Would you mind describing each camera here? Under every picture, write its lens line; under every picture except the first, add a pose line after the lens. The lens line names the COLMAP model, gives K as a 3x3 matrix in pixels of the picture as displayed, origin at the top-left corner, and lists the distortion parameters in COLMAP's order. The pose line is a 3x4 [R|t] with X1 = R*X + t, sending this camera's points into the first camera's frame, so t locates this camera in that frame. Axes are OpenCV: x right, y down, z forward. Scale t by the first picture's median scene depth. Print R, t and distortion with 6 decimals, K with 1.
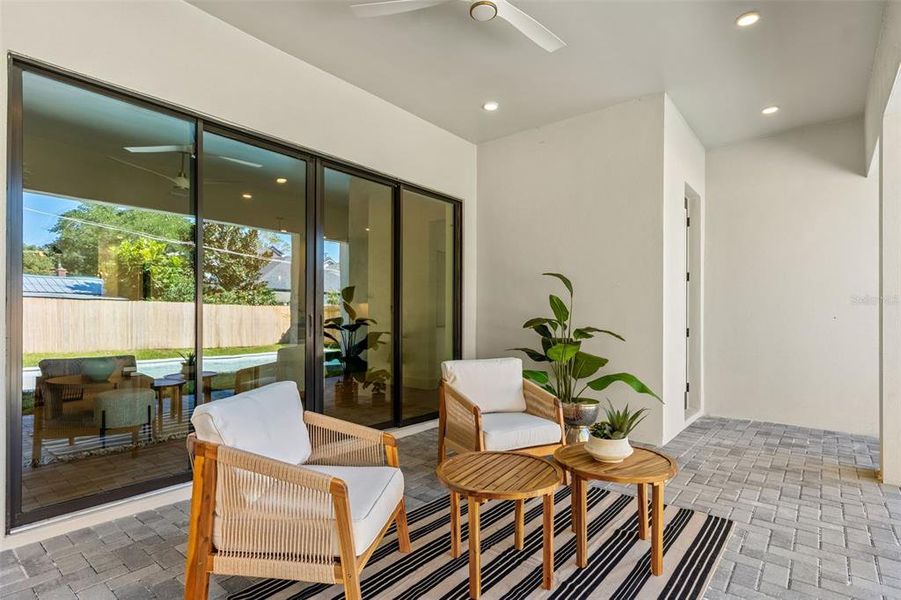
lens RADIAL K [[454.0, 0, 453.1], [0, 454.0, 316.0], [0, 0, 1]] dist [-0.000634, -0.000101]
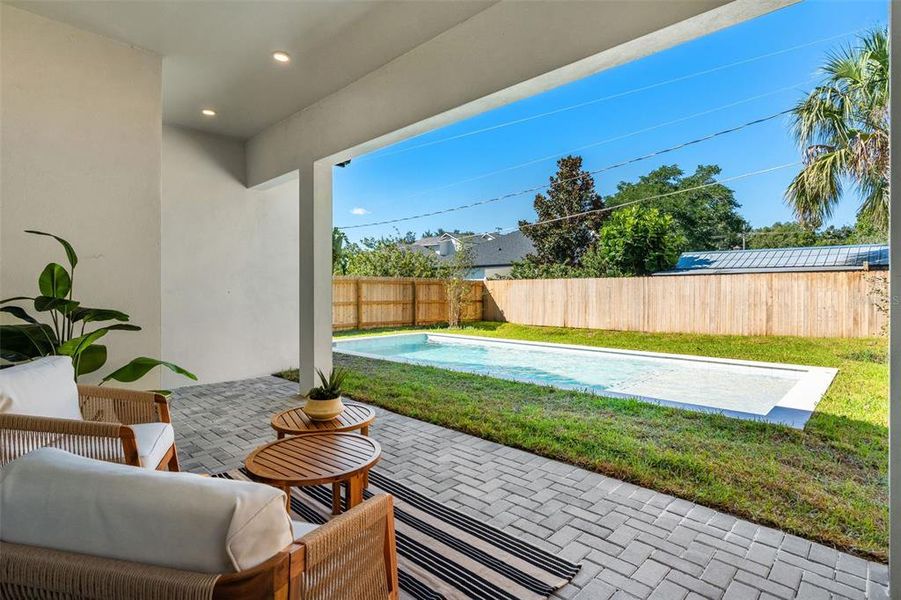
lens RADIAL K [[439.4, 0, 450.5], [0, 439.4, 300.0], [0, 0, 1]] dist [0.000371, 0.000076]
pose [[0.084235, -0.014622, 0.996339, -0.614970], [-0.006874, 0.999860, 0.015255, -0.000705], [-0.996422, -0.008134, 0.084122, 0.496469]]
